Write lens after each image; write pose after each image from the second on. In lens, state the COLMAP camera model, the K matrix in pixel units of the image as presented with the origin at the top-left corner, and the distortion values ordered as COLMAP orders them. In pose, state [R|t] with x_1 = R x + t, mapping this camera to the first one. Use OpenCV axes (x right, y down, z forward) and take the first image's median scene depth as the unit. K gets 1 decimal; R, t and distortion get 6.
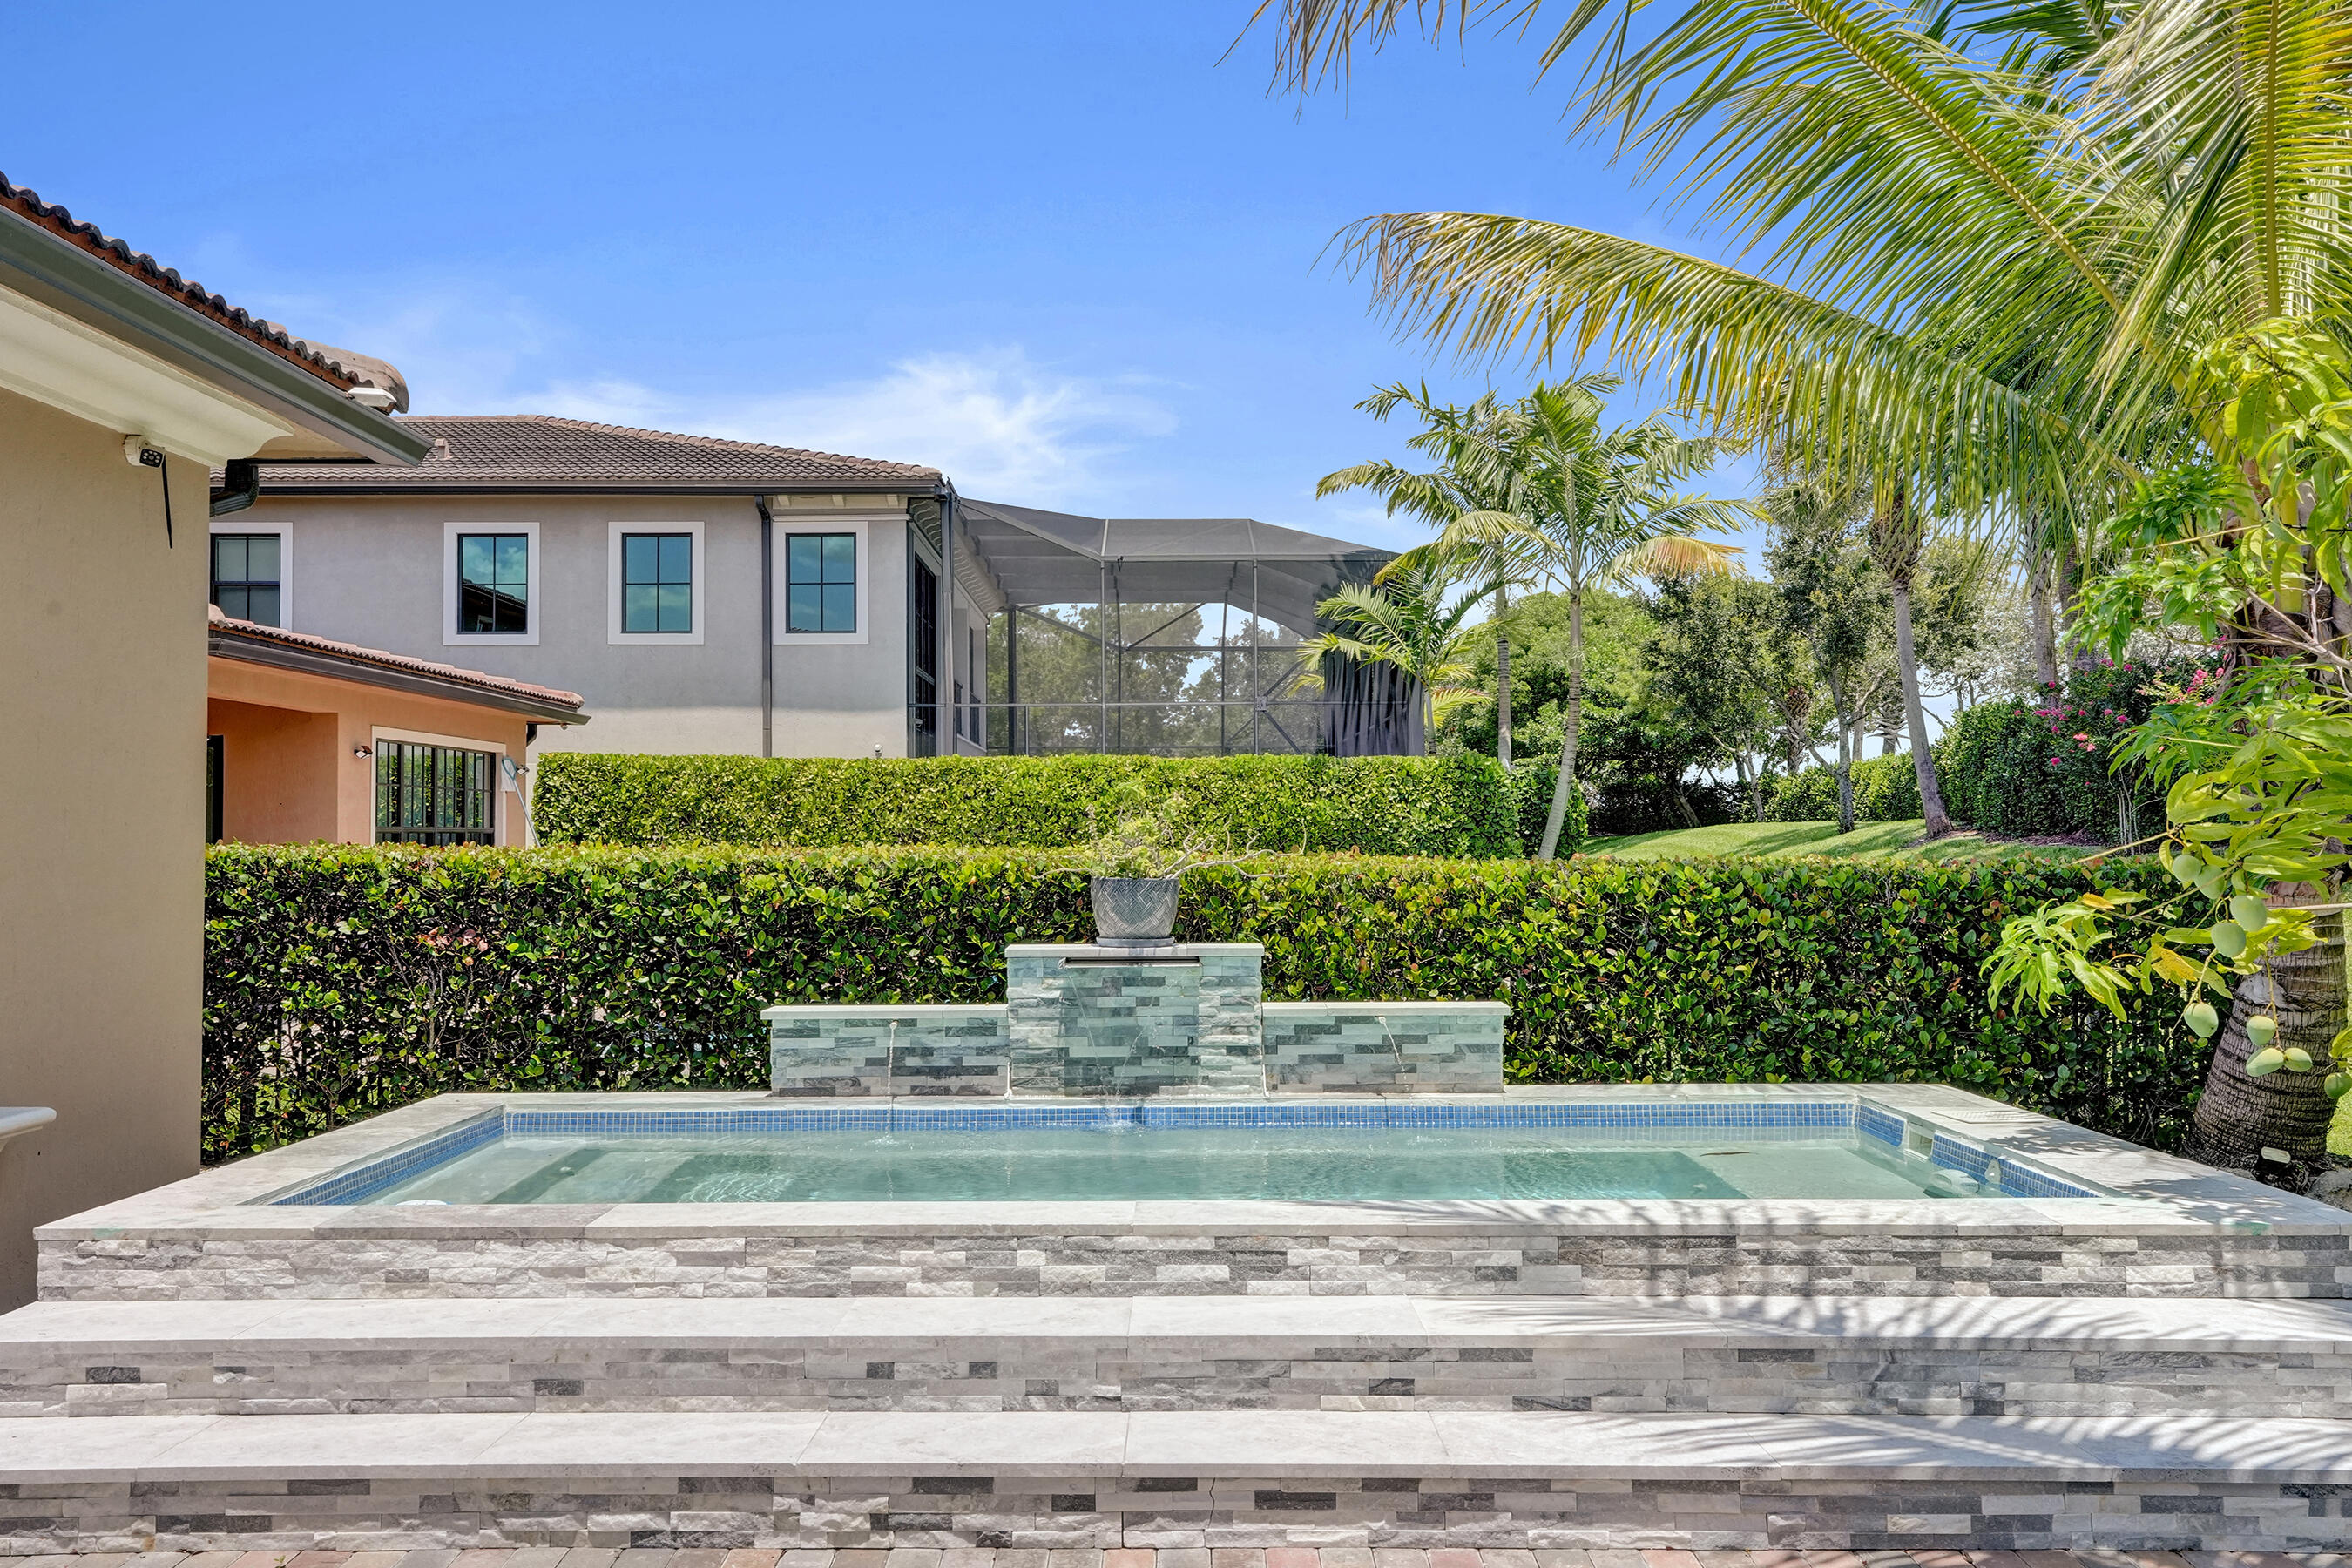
lens RADIAL K [[2143.3, 0, 1173.6], [0, 2143.3, 781.3], [0, 0, 1]] dist [0.014452, 0.043609]
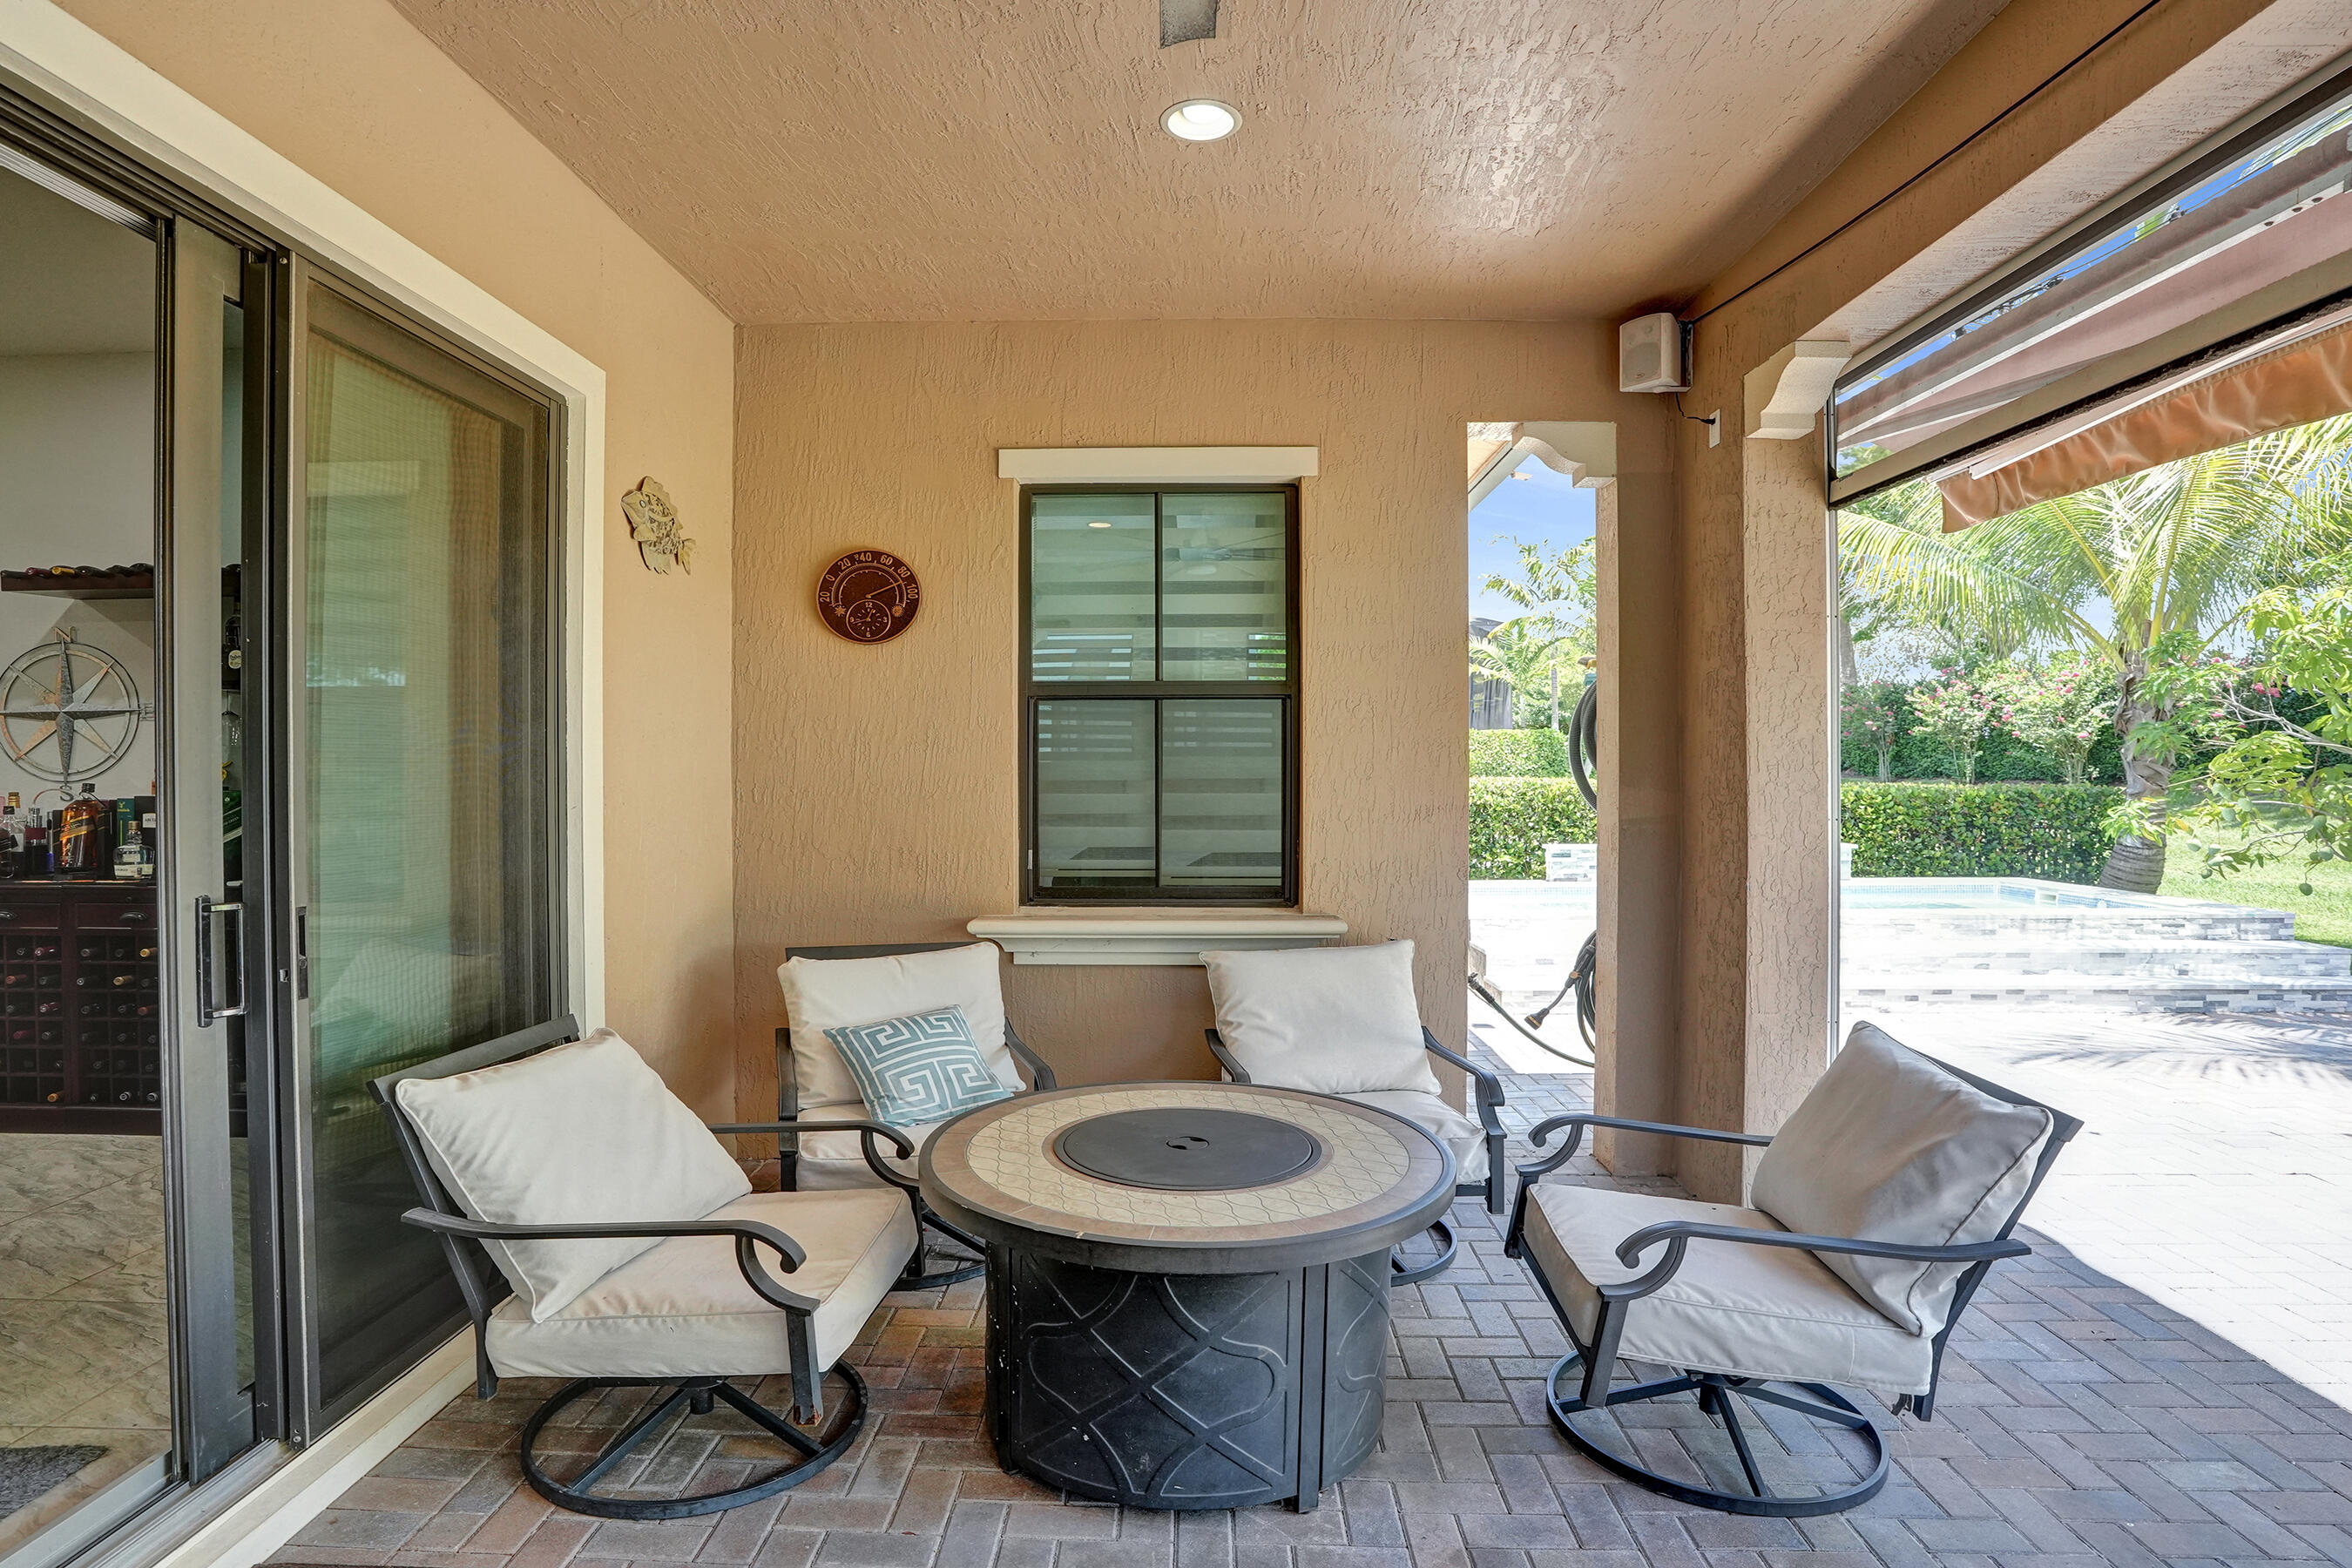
lens RADIAL K [[1248.0, 0, 1186.8], [0, 1248.0, 775.1], [0, 0, 1]] dist [-0.064002, 0.028801]
pose [[0.999666, 0.003625, -0.025604, -0.552321], [-0.002864, 0.999555, 0.029706, -0.012440], [0.025701, -0.029623, 0.999231, -0.392988]]
